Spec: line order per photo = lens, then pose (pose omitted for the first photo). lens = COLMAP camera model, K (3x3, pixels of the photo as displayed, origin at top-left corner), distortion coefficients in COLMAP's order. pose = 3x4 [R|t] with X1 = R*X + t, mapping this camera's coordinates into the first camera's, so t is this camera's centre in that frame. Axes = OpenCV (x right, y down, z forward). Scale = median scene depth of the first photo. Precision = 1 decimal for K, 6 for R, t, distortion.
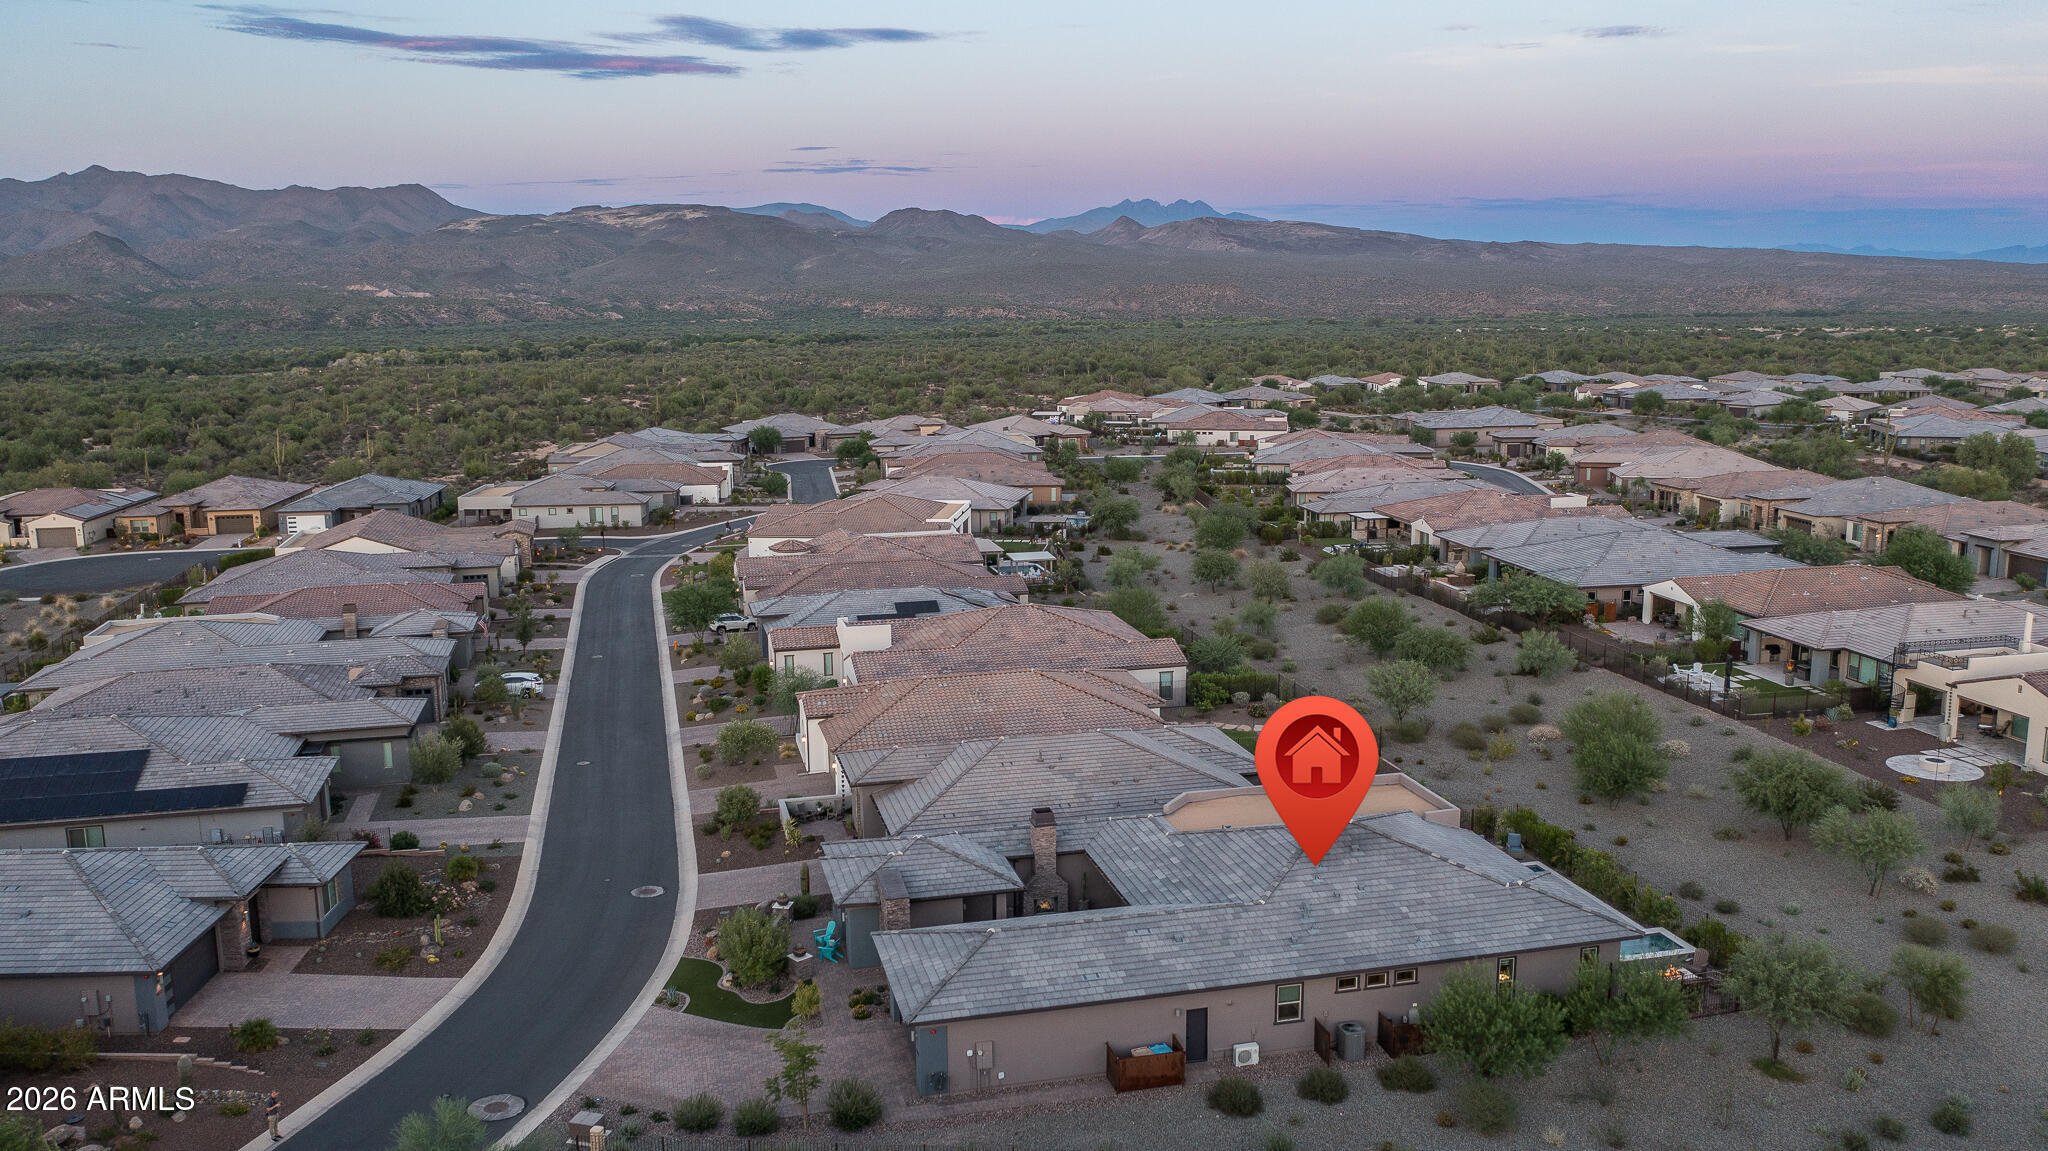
lens RADIAL K [[1632.7, 0, 1024.0], [0, 1632.7, 575.5], [0, 0, 1]] dist [-0.035660, 0.009156]
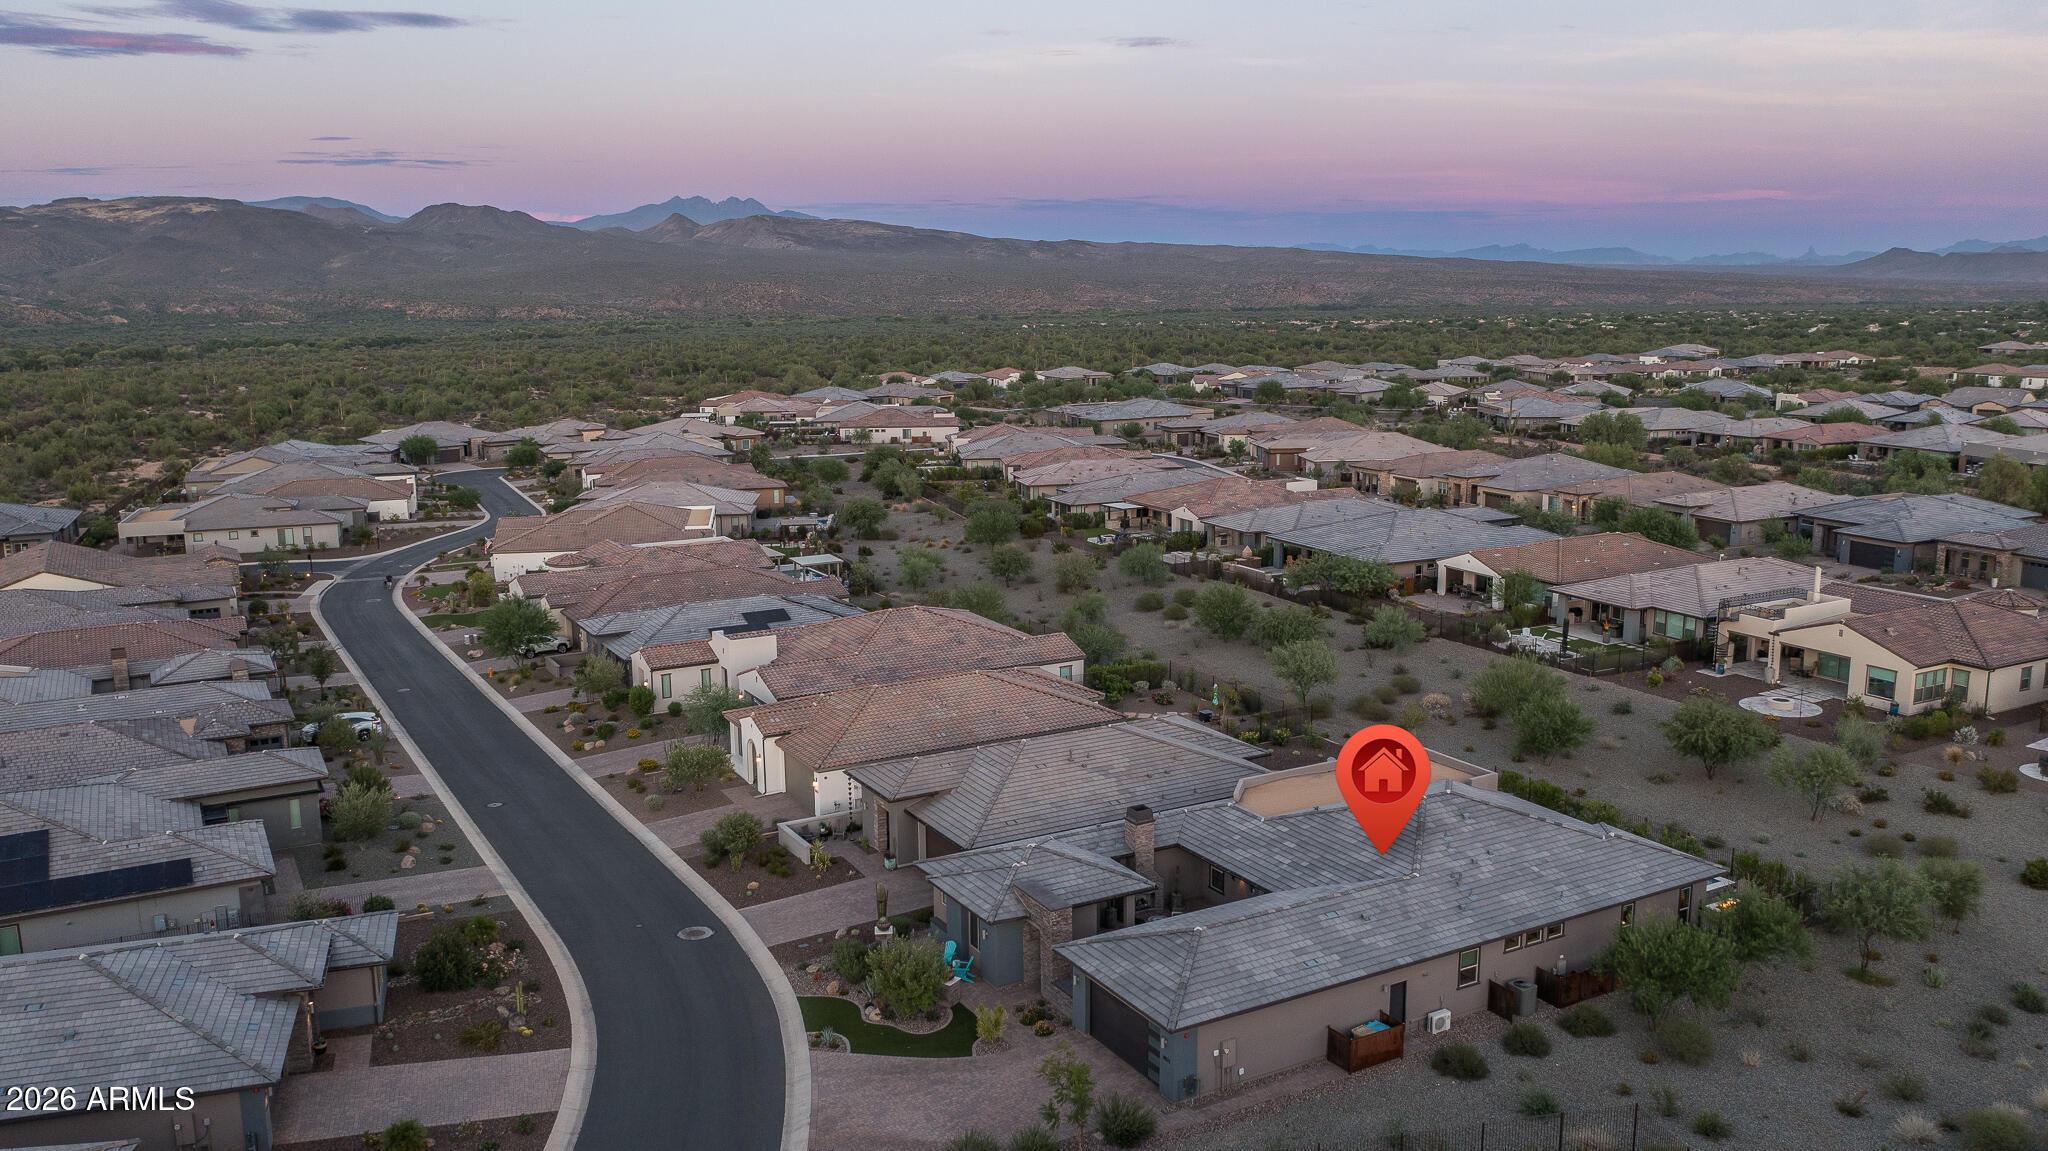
lens RADIAL K [[1632.7, 0, 1024.0], [0, 1632.7, 575.5], [0, 0, 1]] dist [-0.035660, 0.009156]
pose [[0.962569, -0.048091, 0.266735, -0.117758], [0.047801, 0.998828, 0.007585, -0.003261], [-0.266787, 0.005450, 0.963740, 0.021376]]
